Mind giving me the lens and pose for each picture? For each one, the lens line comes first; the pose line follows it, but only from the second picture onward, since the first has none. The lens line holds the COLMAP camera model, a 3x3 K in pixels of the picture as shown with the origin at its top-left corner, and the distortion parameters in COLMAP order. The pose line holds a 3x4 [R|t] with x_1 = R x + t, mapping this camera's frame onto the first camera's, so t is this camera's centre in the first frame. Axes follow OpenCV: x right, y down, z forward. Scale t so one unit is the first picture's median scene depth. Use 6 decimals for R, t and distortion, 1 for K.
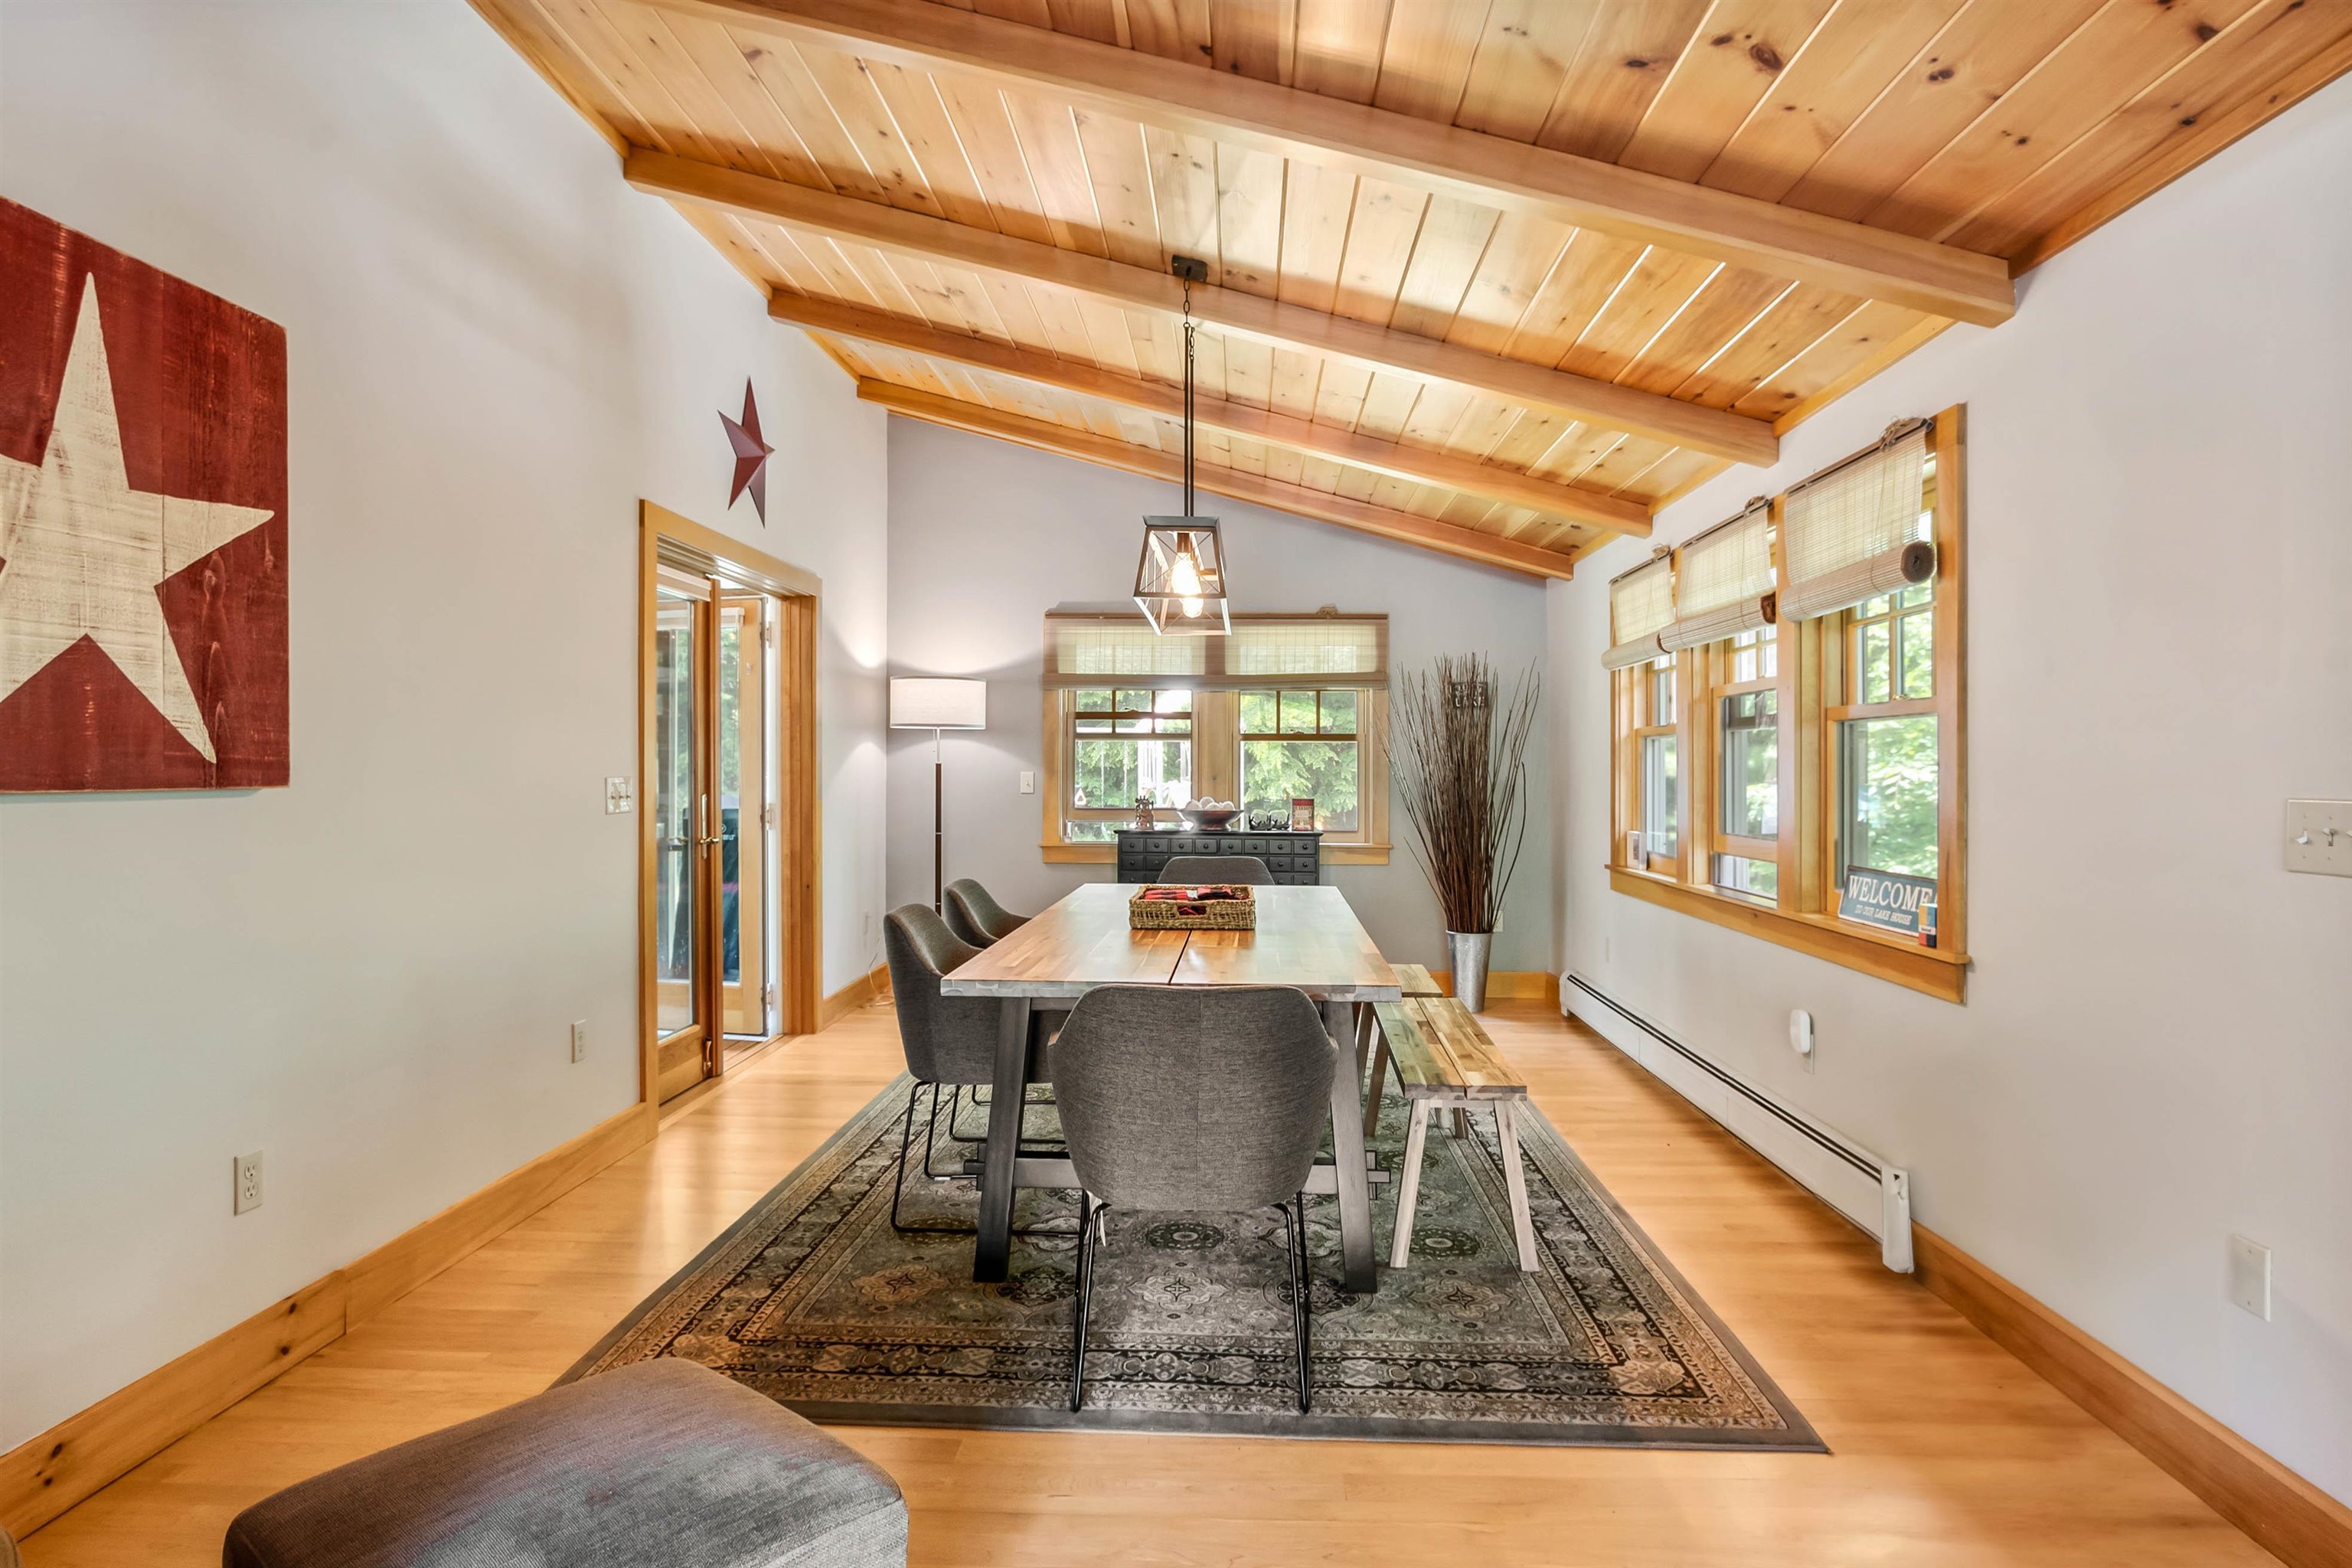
lens RADIAL K [[1280.2, 0, 1176.0], [0, 1280.2, 784.0], [0, 0, 1]] dist [-0.001080, 0.000155]
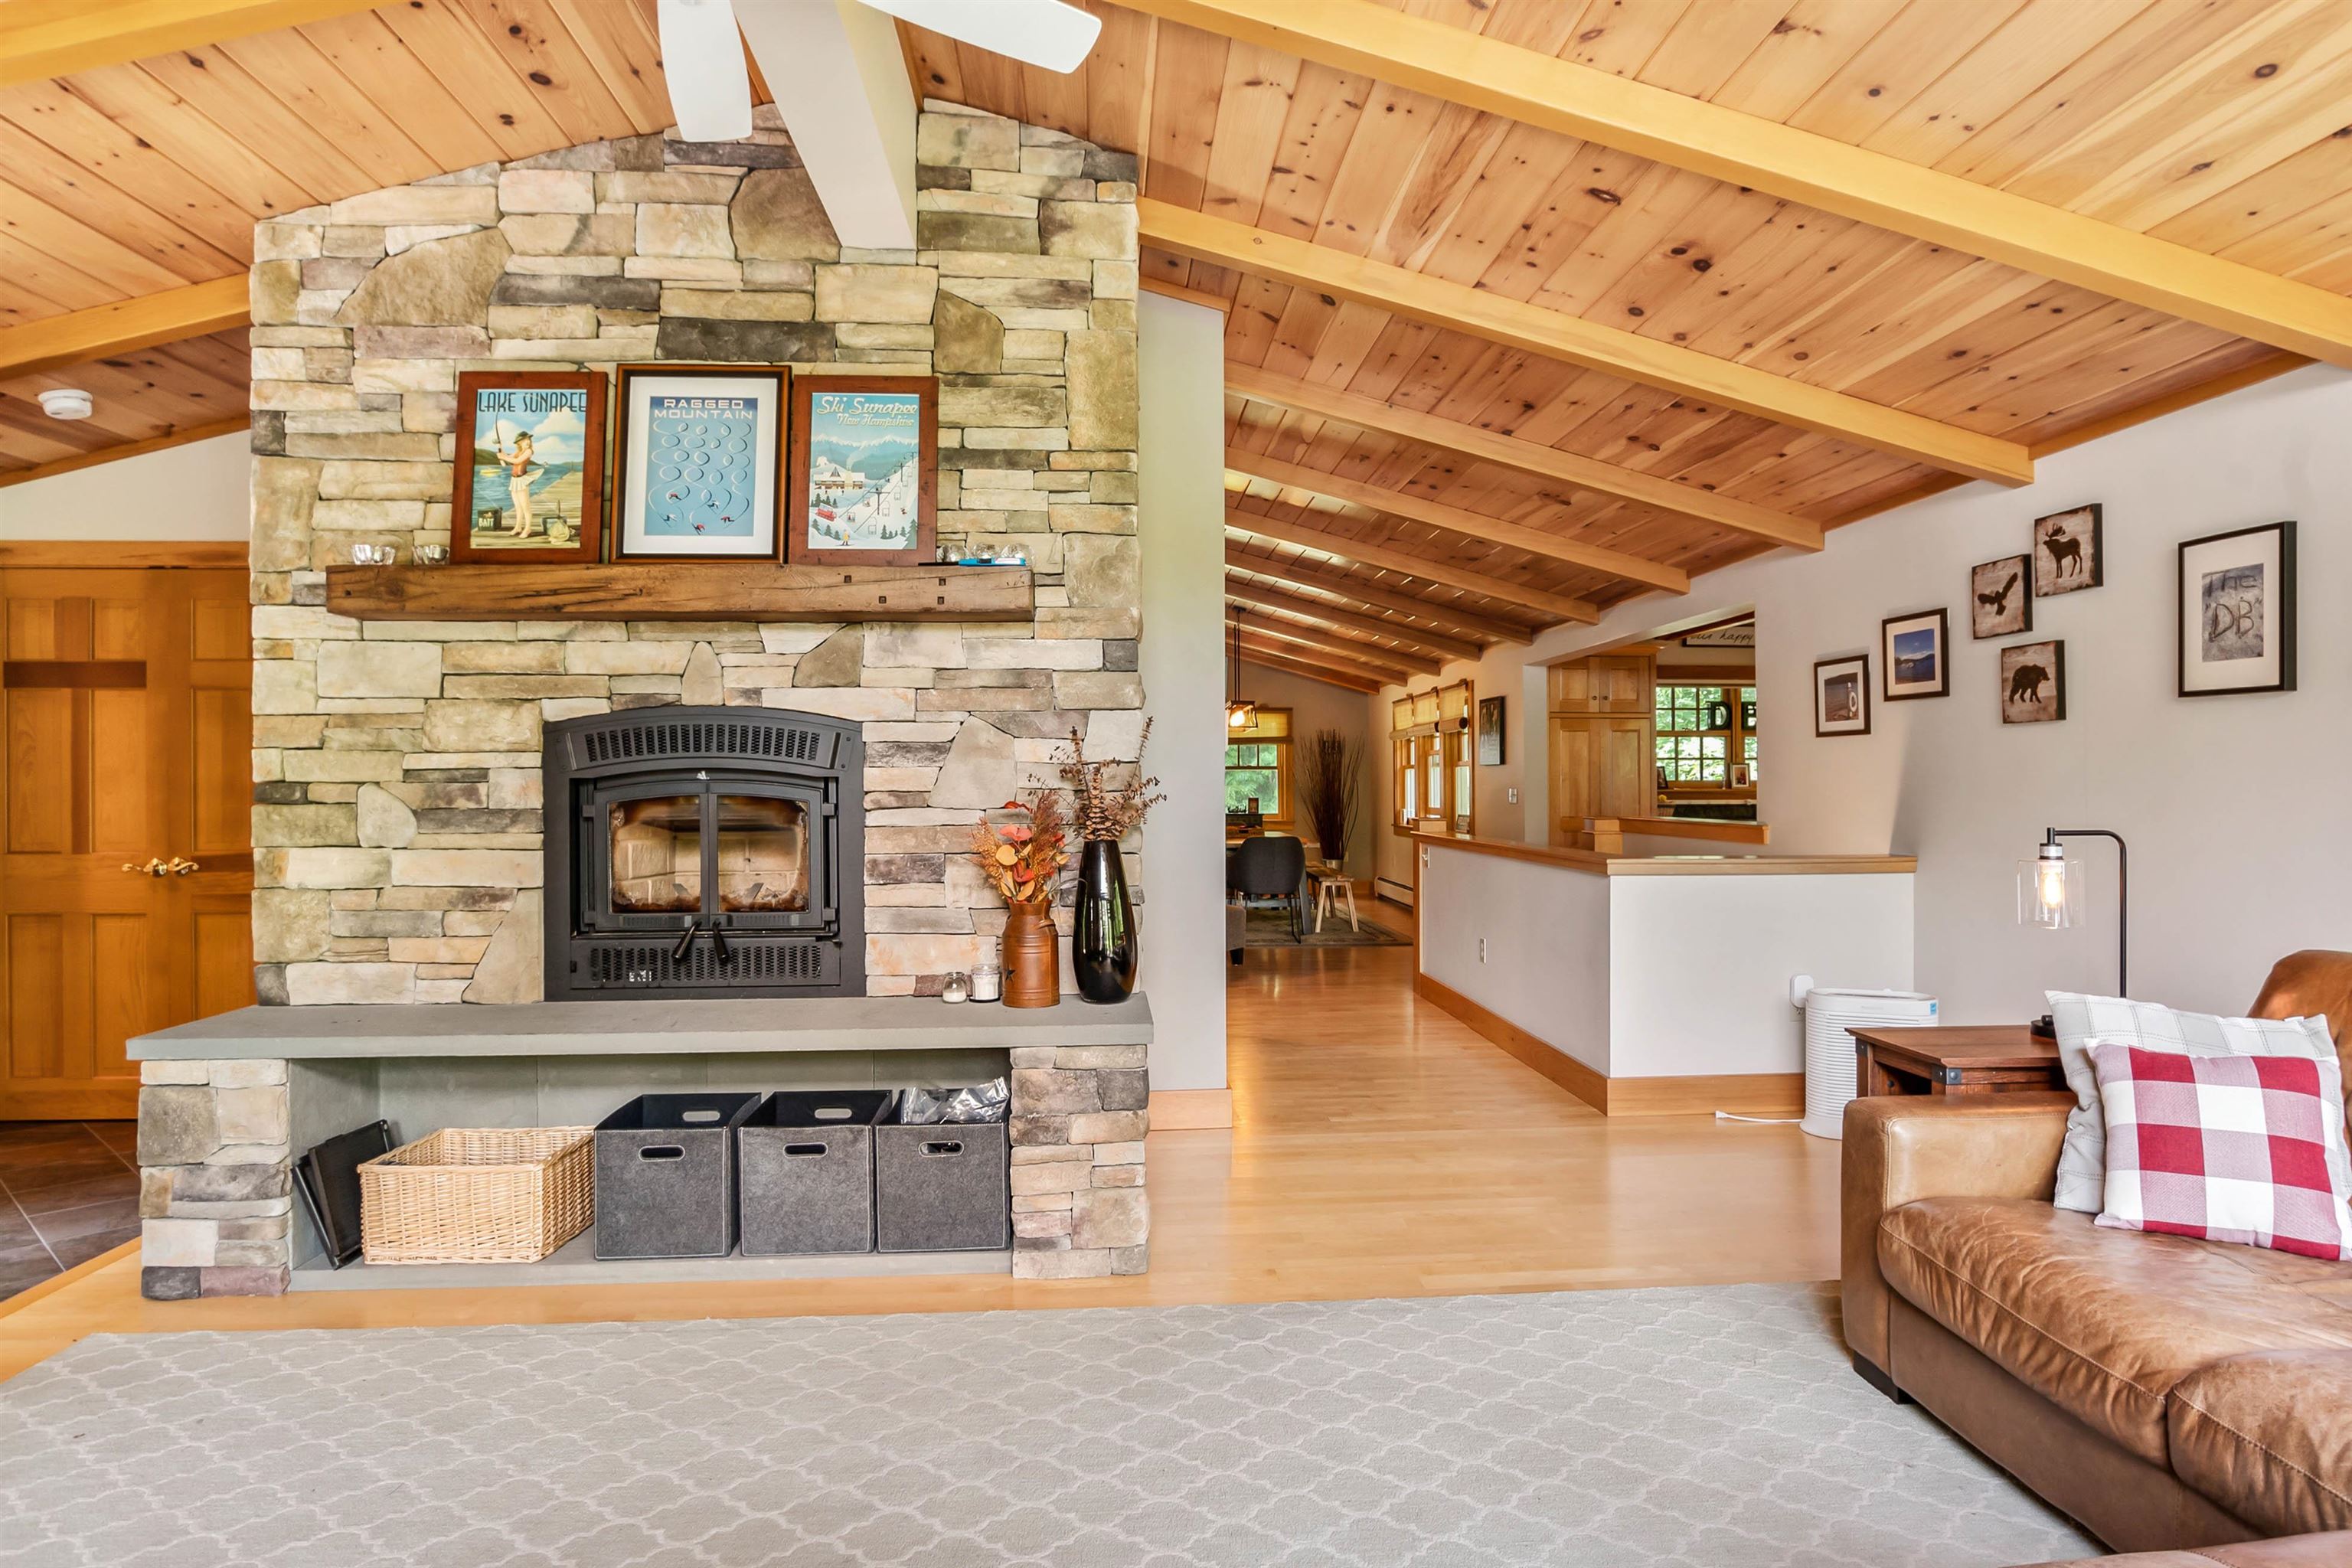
lens RADIAL K [[1280.2, 0, 1176.0], [0, 1280.2, 784.0], [0, 0, 1]] dist [-0.001080, 0.000155]
pose [[0.993613, -0.003236, 0.112799, -0.281467], [0.004979, 0.999872, -0.015174, 0.021317], [-0.112736, 0.015639, 0.993502, -1.131210]]
